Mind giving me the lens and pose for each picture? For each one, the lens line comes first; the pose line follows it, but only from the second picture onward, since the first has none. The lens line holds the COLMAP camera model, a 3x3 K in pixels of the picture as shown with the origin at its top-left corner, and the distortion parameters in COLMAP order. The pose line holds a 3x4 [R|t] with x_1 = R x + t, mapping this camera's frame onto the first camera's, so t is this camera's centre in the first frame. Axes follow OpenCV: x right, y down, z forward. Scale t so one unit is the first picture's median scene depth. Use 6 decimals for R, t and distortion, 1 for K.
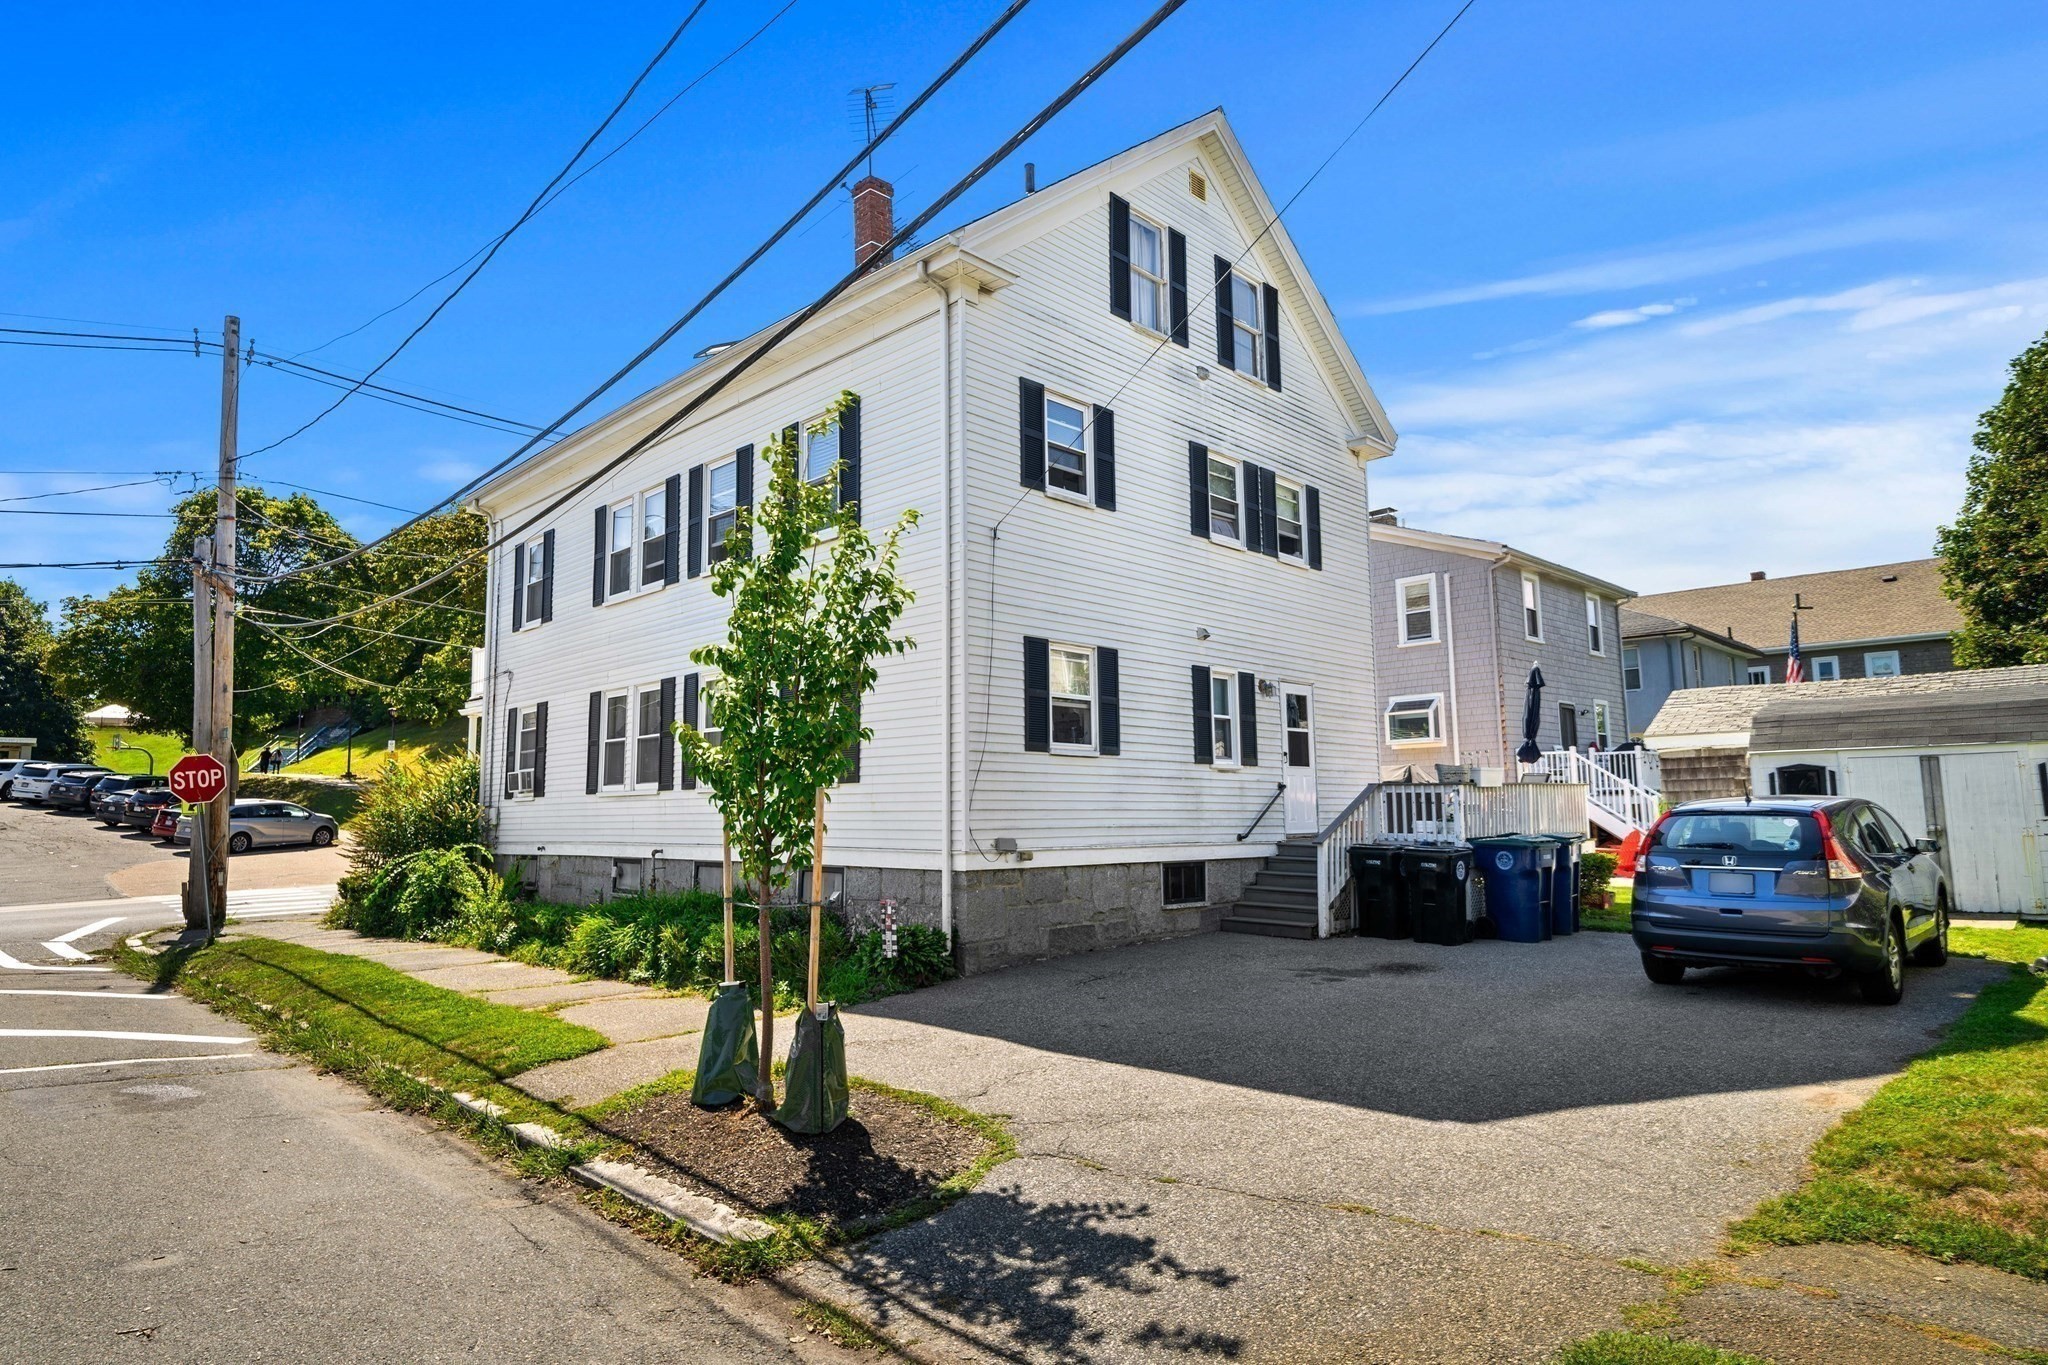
lens RADIAL K [[1138.9, 0, 1023.7], [0, 1138.9, 684.4], [0, 0, 1]] dist [0.000420, -0.000139]
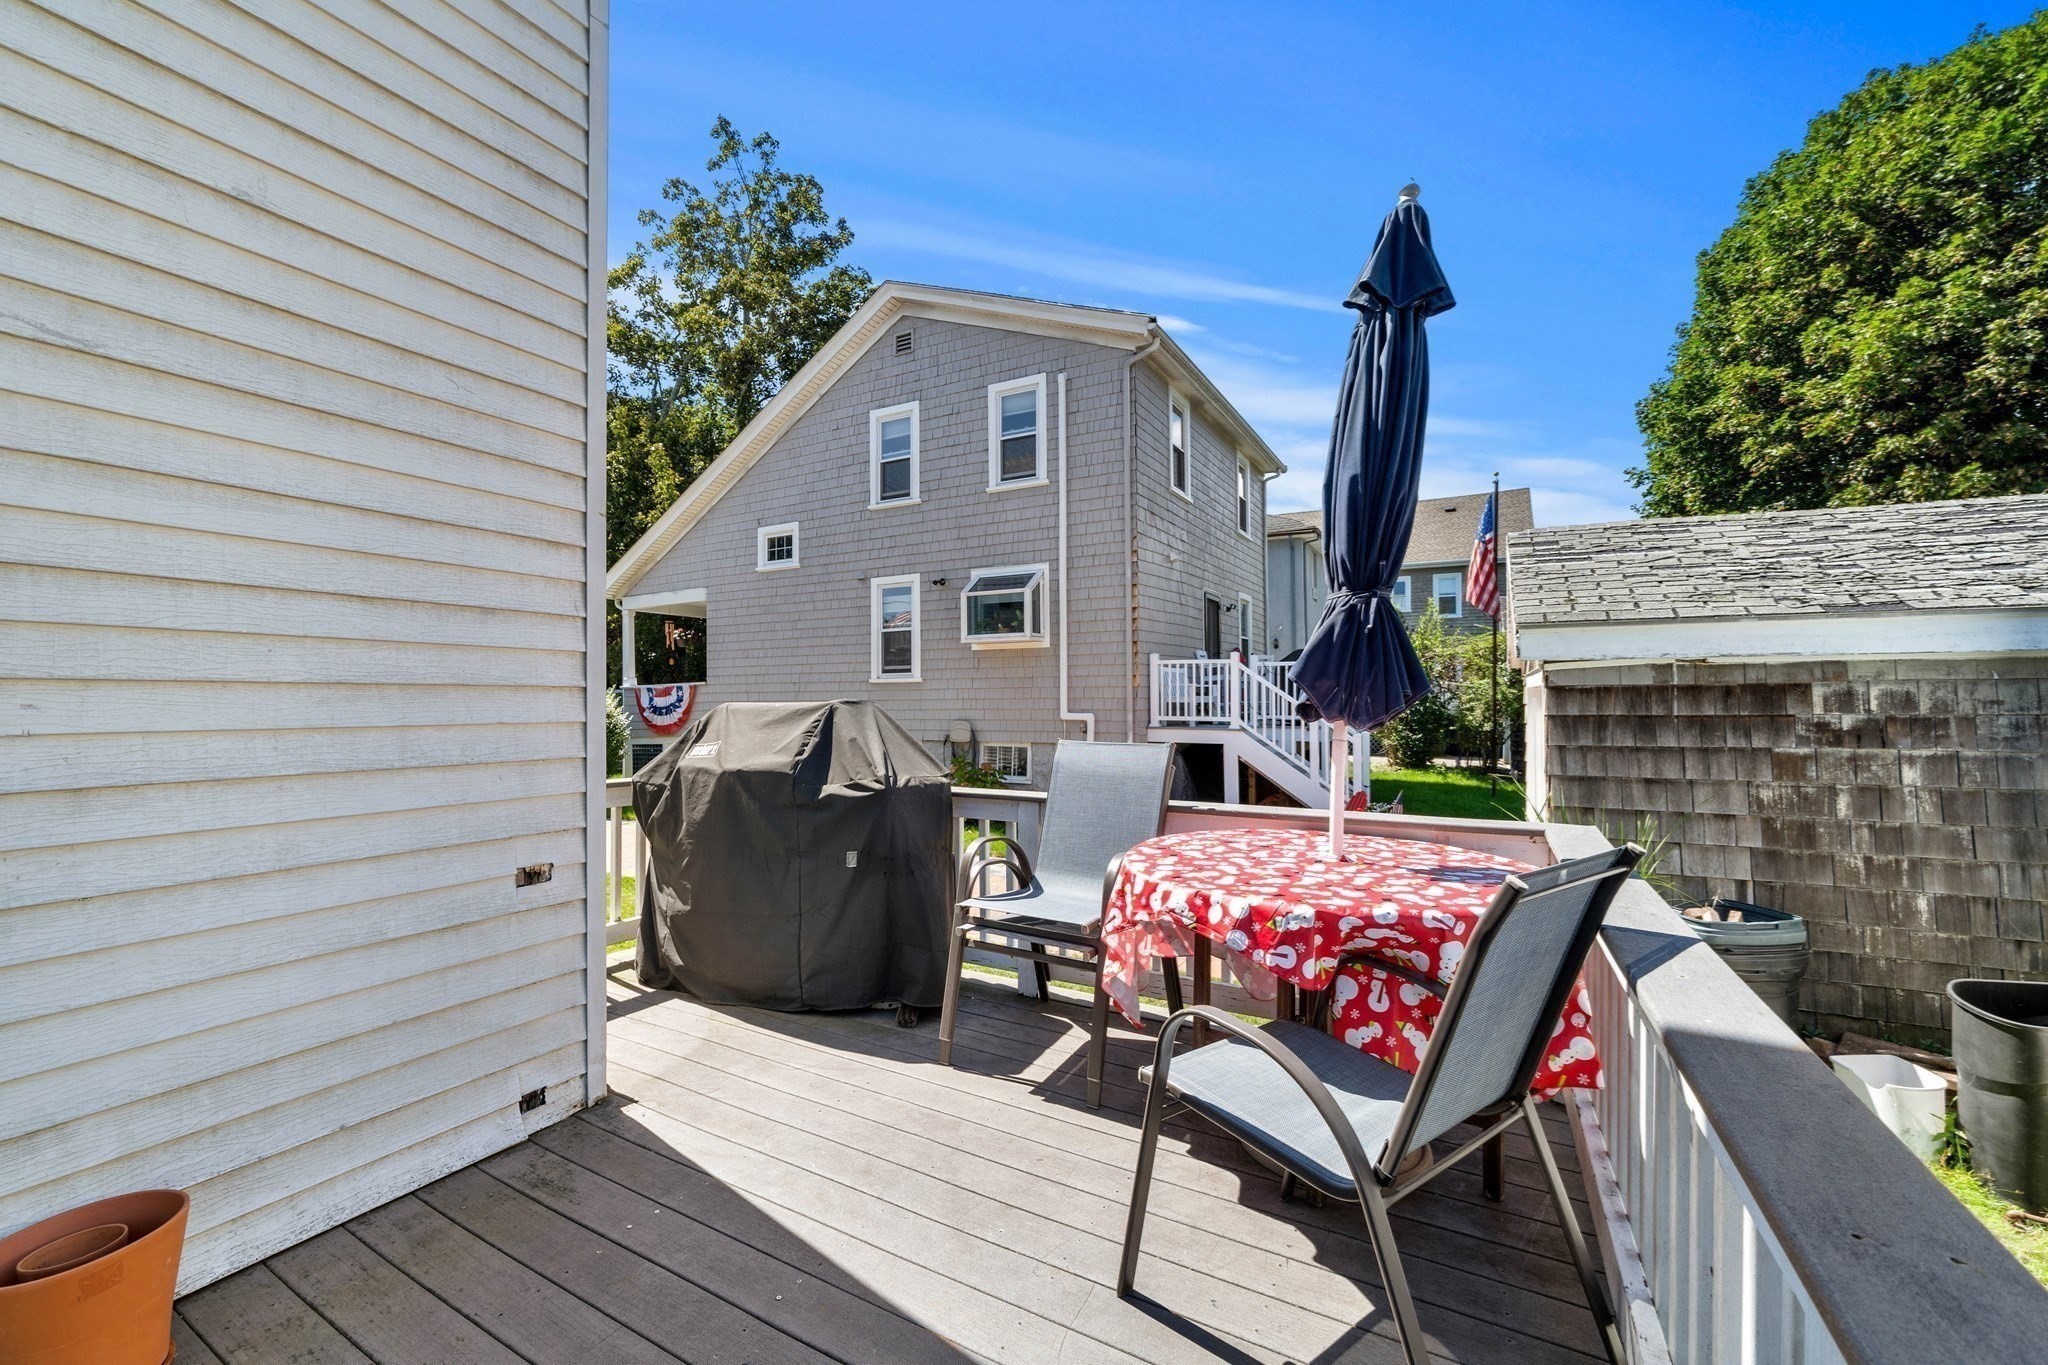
lens RADIAL K [[817.8, 0, 1017.2], [0, 817.8, 692.5], [0, 0, 1]] dist [0.002371, -0.000161]
pose [[0.959970, 0.010696, 0.279900, 0.223892], [-0.040931, 0.993901, 0.102400, 0.032926], [-0.277097, -0.109757, 0.954553, 0.558992]]
